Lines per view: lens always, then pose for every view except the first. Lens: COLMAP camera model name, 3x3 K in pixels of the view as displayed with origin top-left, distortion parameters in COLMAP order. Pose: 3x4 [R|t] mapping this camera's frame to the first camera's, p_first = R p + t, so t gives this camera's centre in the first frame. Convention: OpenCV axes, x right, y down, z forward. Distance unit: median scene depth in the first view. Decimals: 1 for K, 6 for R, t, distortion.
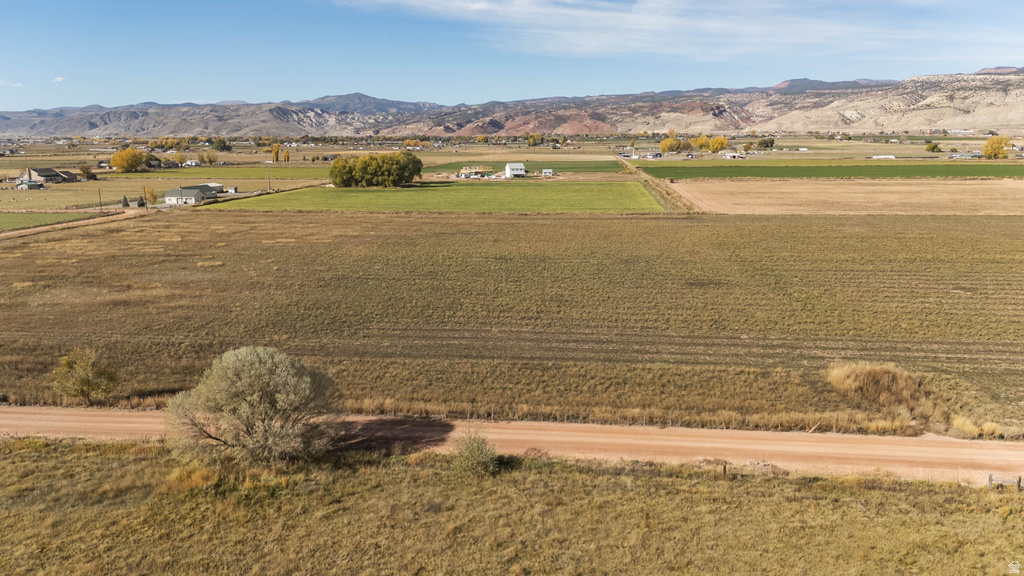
lens RADIAL K [[750.2, 0, 510.8], [0, 750.2, 287.0], [0, 0, 1]] dist [0.079935, -0.076018]
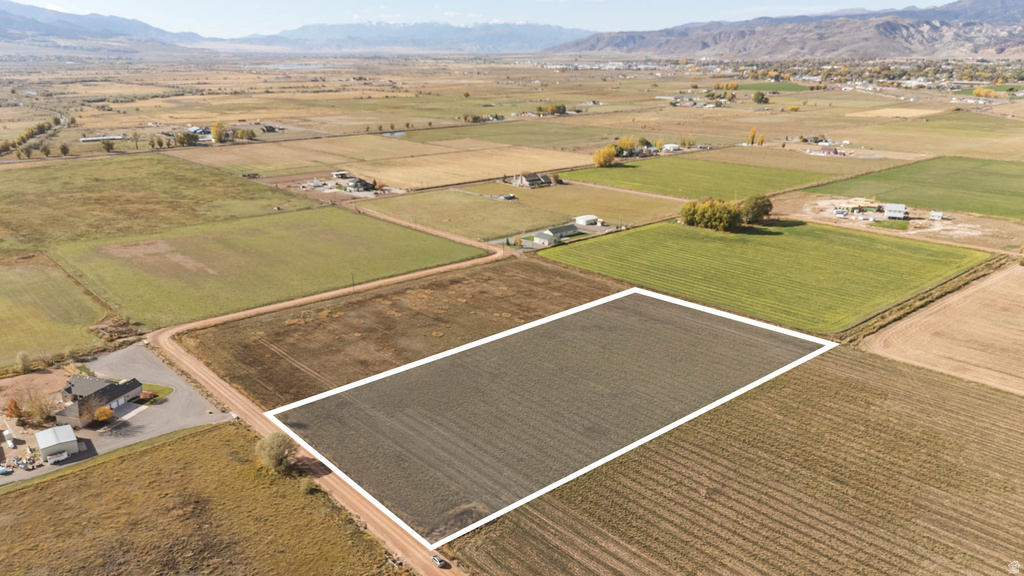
lens RADIAL K [[753.0, 0, 512.0], [0, 753.0, 288.0], [0, 0, 1]] dist [0.079902, -0.078855]
pose [[0.736986, 0.202149, -0.644971, 0.037713], [-0.128832, 0.978747, 0.159551, -0.018600], [0.663516, -0.034494, 0.747366, -0.012722]]
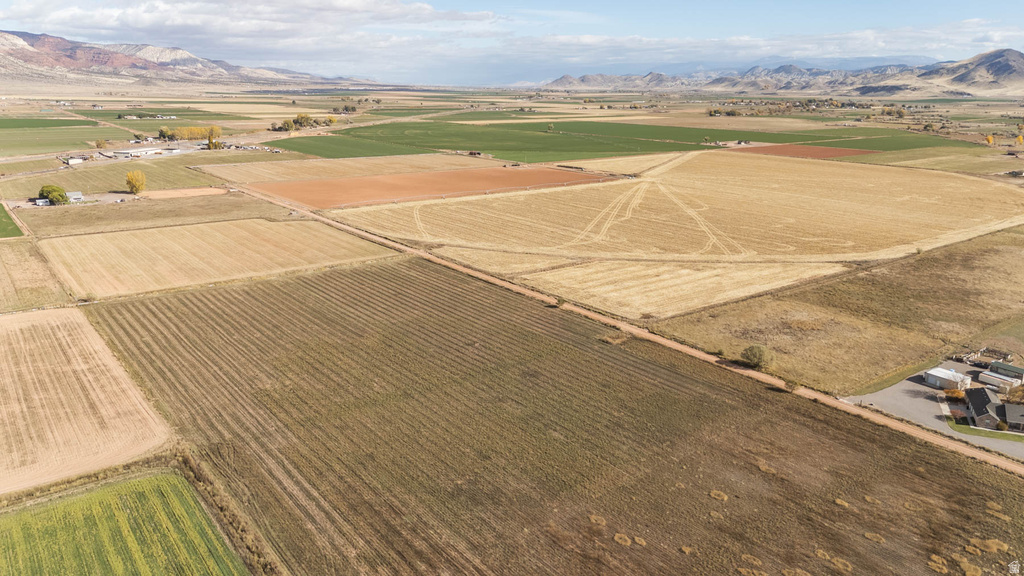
lens RADIAL K [[750.2, 0, 510.8], [0, 750.2, 287.0], [0, 0, 1]] dist [0.079935, -0.076018]
pose [[-0.688806, -0.194693, 0.698313, -0.038371], [0.135999, 0.911457, 0.388267, -0.035599], [-0.712075, 0.362411, -0.601339, 0.073729]]
